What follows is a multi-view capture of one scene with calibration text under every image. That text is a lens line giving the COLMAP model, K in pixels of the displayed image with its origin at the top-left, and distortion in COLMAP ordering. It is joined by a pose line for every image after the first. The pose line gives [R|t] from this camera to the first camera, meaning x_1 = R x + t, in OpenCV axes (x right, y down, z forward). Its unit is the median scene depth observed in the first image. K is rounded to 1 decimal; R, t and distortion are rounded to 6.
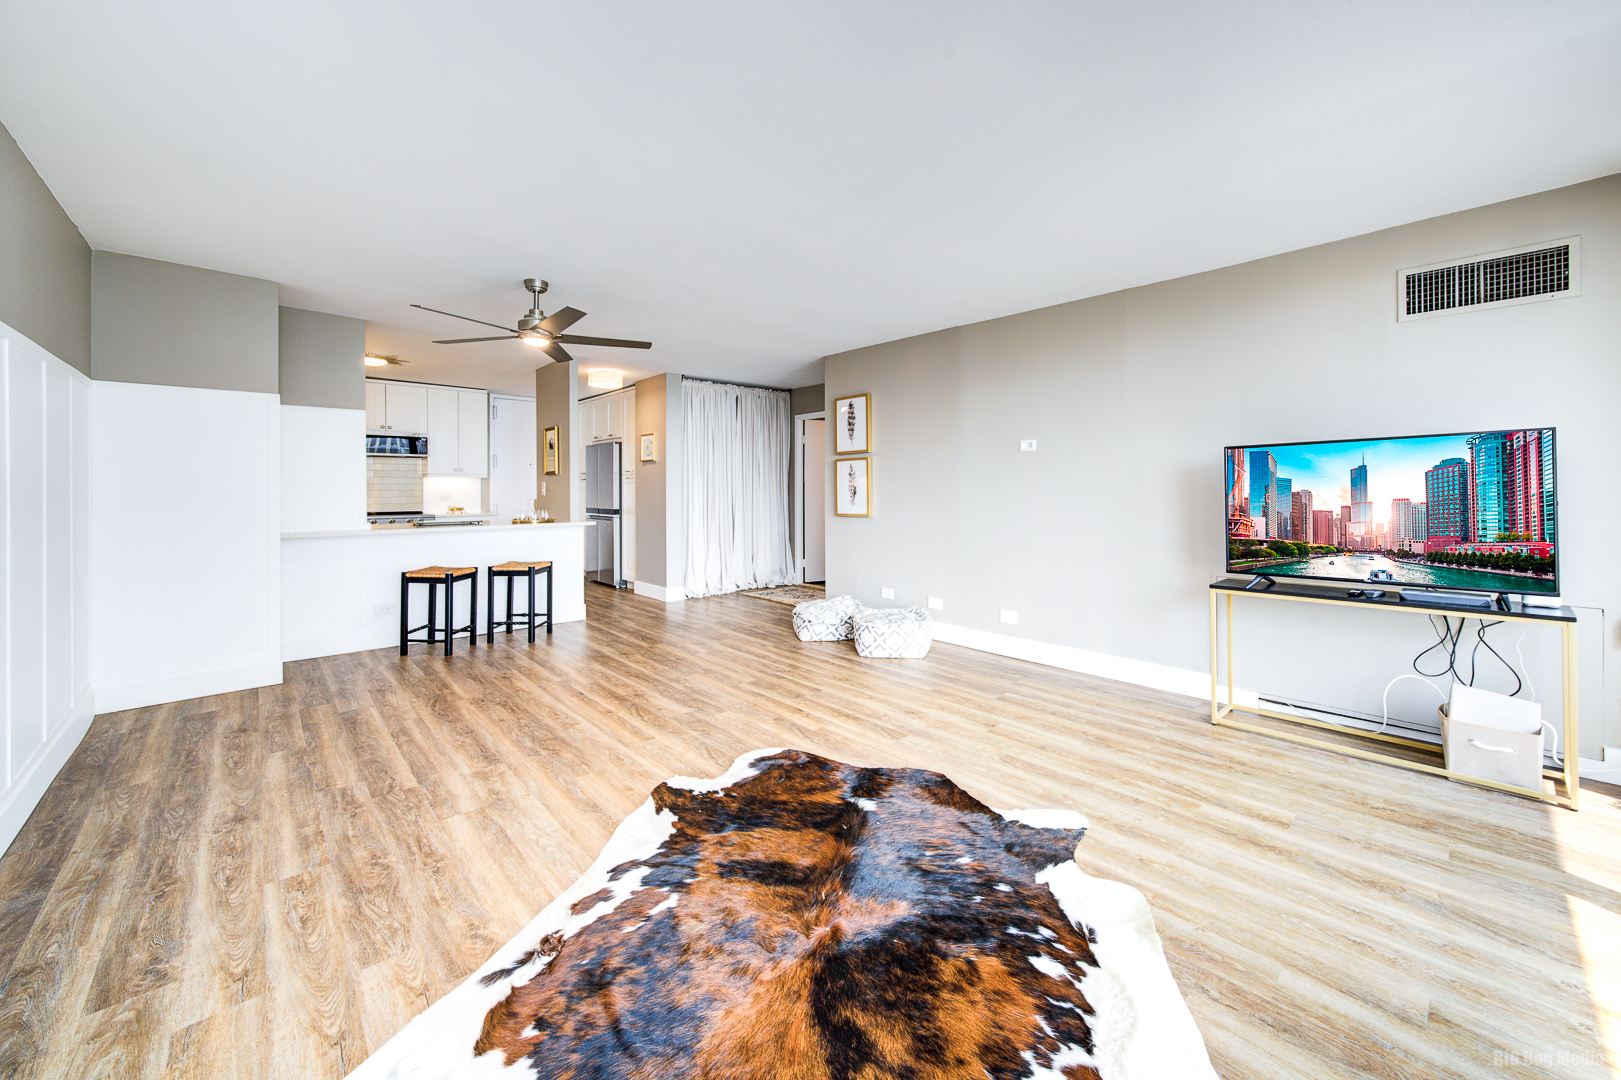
lens RADIAL K [[610.4, 0, 859.8], [0, 610.4, 516.0], [0, 0, 1]] dist [-0.038629, 0.010312]
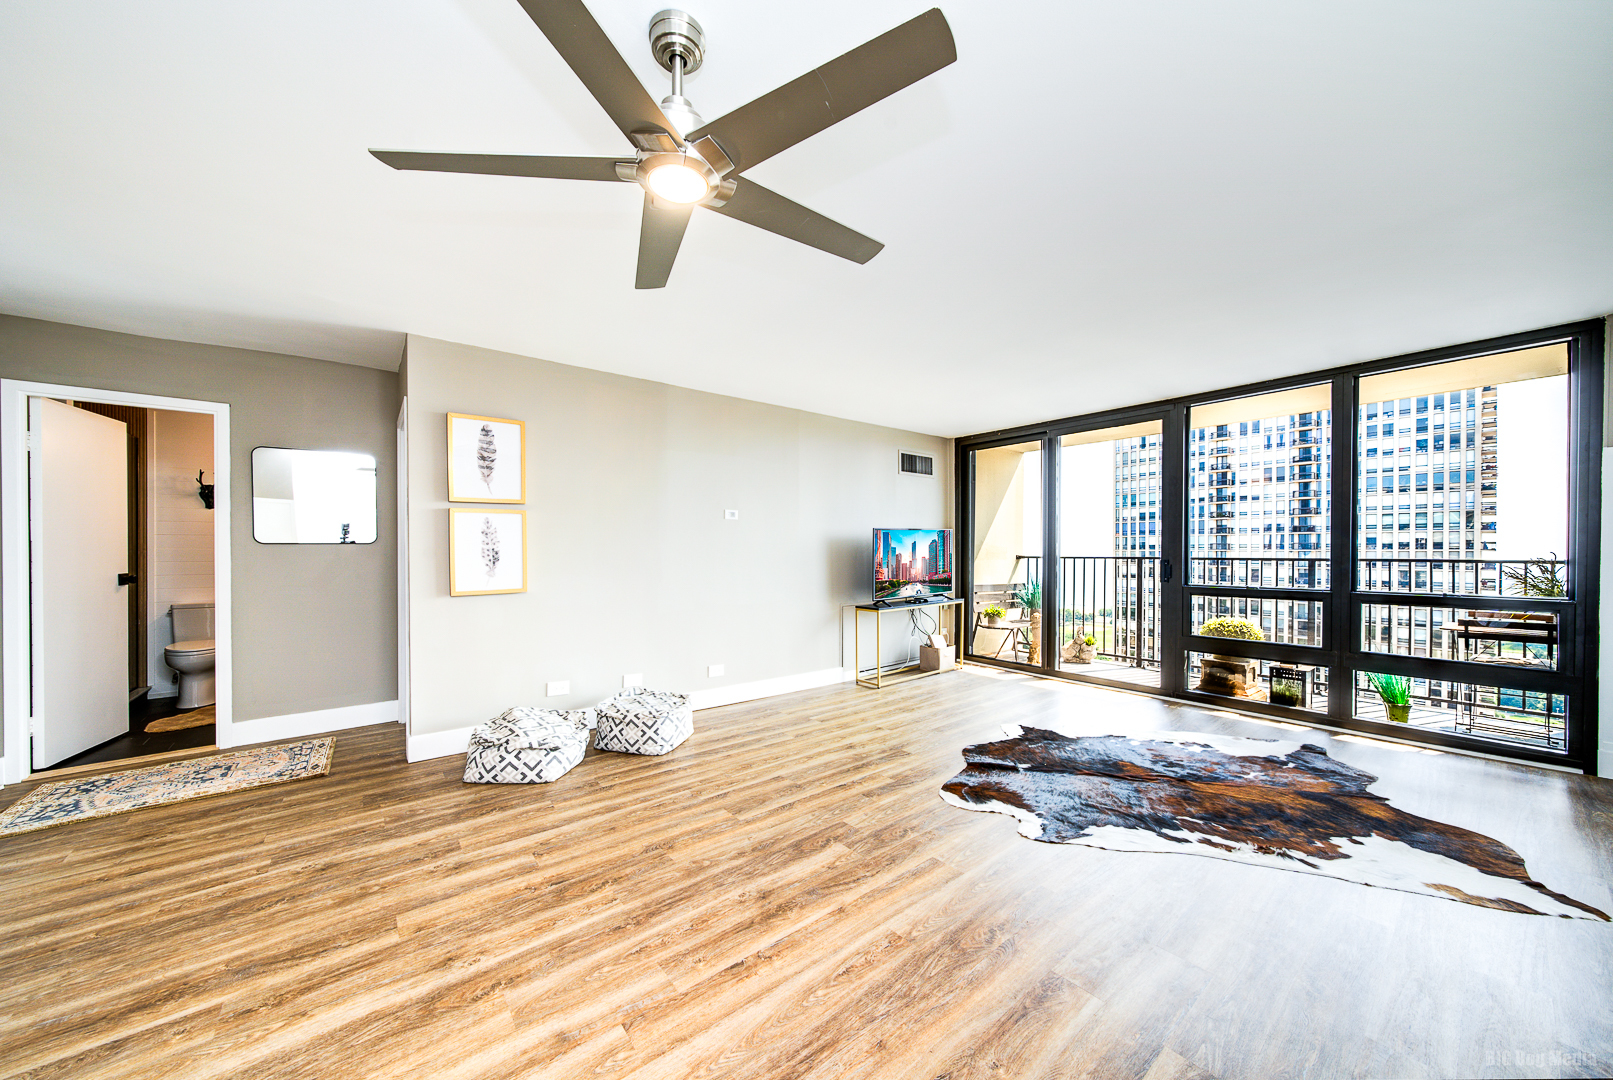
lens RADIAL K [[566.5, 0, 814.4], [0, 566.5, 553.1], [0, 0, 1]] dist [0.000117, 0.000131]
pose [[0.099932, -0.007220, 0.994968, -1.226894], [0.040416, 0.999178, 0.003192, -0.065160], [-0.994173, 0.039893, 0.100142, 1.162070]]
